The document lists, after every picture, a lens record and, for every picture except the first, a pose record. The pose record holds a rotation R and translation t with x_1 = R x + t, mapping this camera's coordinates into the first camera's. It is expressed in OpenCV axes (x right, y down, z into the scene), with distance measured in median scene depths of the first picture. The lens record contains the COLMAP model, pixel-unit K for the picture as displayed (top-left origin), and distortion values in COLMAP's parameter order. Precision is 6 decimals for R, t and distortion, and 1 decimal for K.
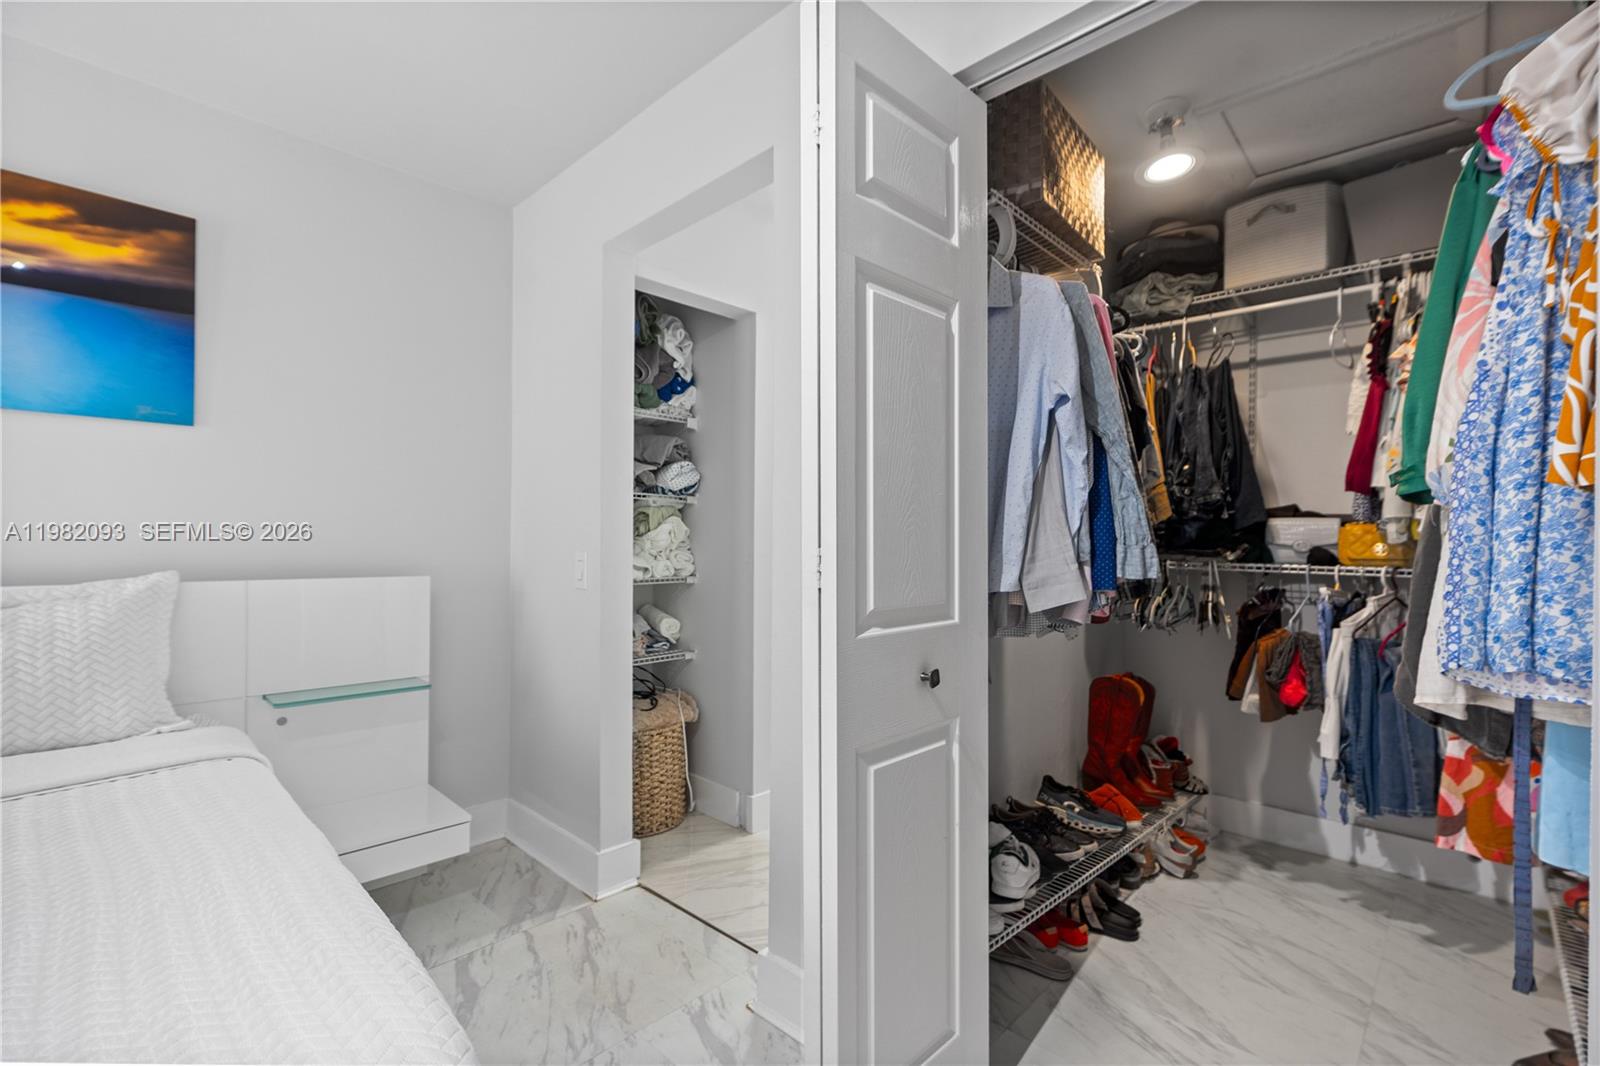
lens RADIAL K [[718.1, 0, 800.0], [0, 718.1, 533.0], [0, 0, 1]] dist [-0.001253, 0.001056]
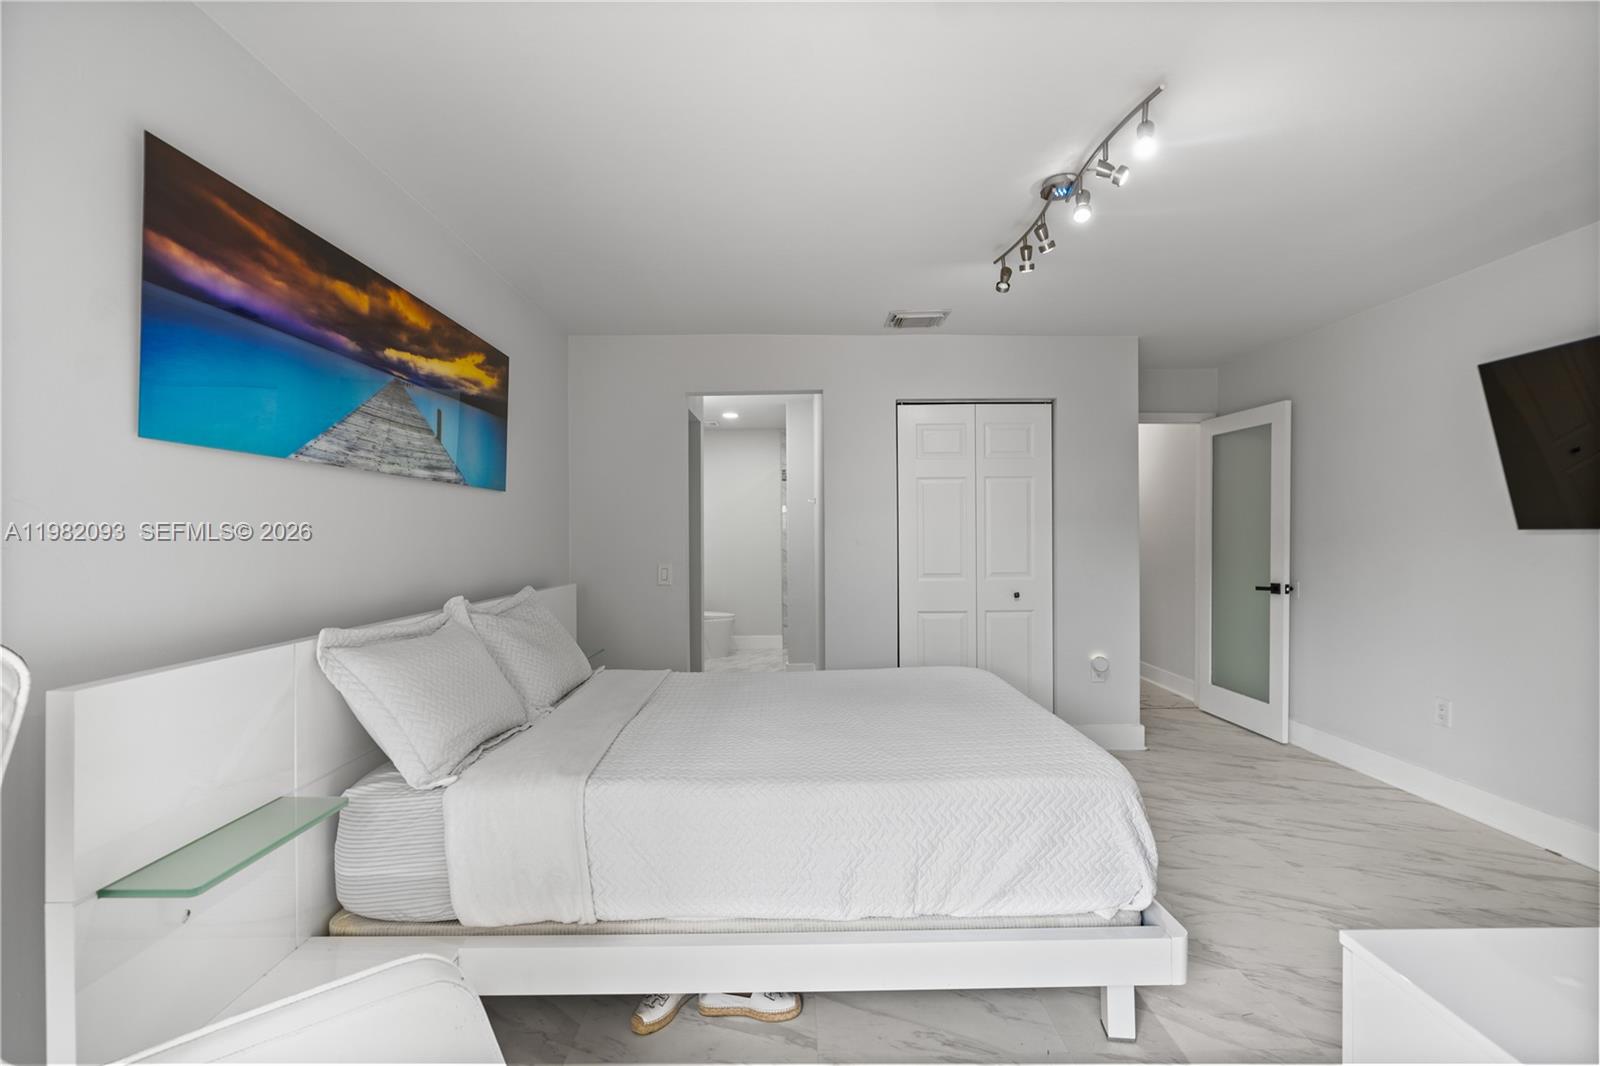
lens RADIAL K [[707.6, 0, 802.9], [0, 707.6, 536.4], [0, 0, 1]] dist [-0.000715, 0.000859]
pose [[0.708353, -0.016718, 0.705660, -1.481783], [0.010705, 0.999859, 0.012942, -0.067665], [-0.705777, -0.001613, 0.708432, -0.519828]]
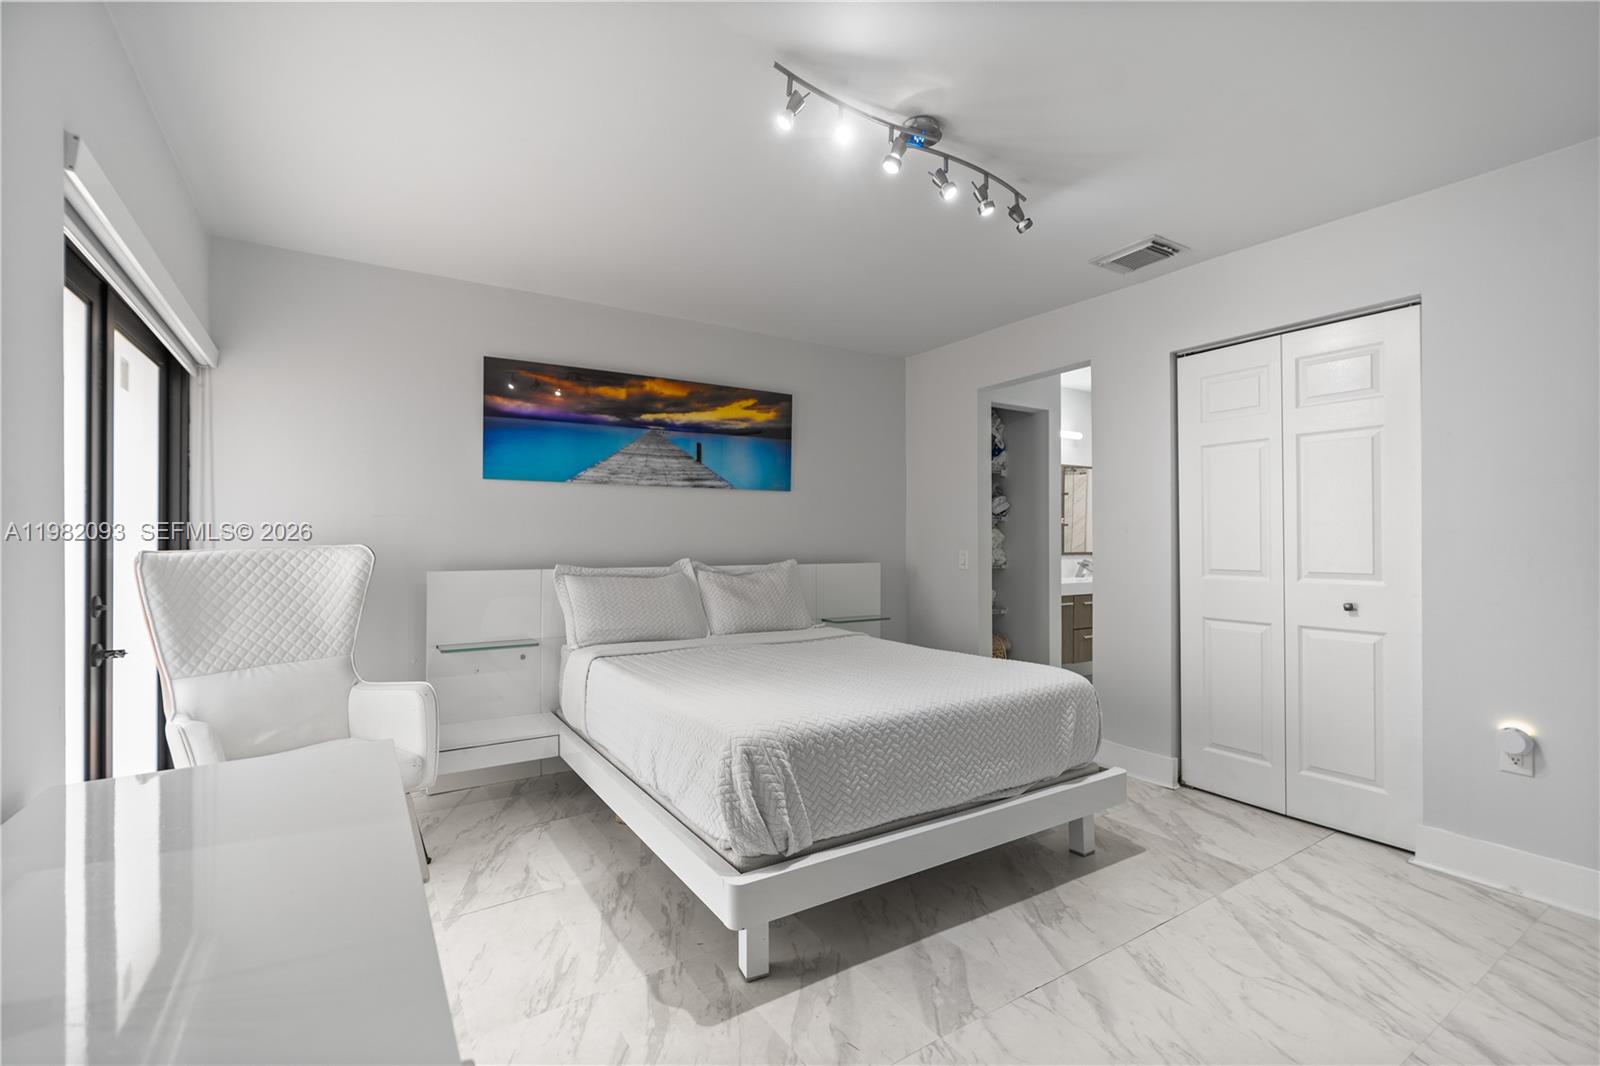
lens RADIAL K [[718.1, 0, 800.0], [0, 718.1, 533.0], [0, 0, 1]] dist [-0.001253, 0.001056]
pose [[0.971924, -0.012991, -0.234936, -0.322819], [0.011677, 0.999907, -0.006984, -0.010856], [0.235005, 0.004044, 0.971986, -1.076821]]
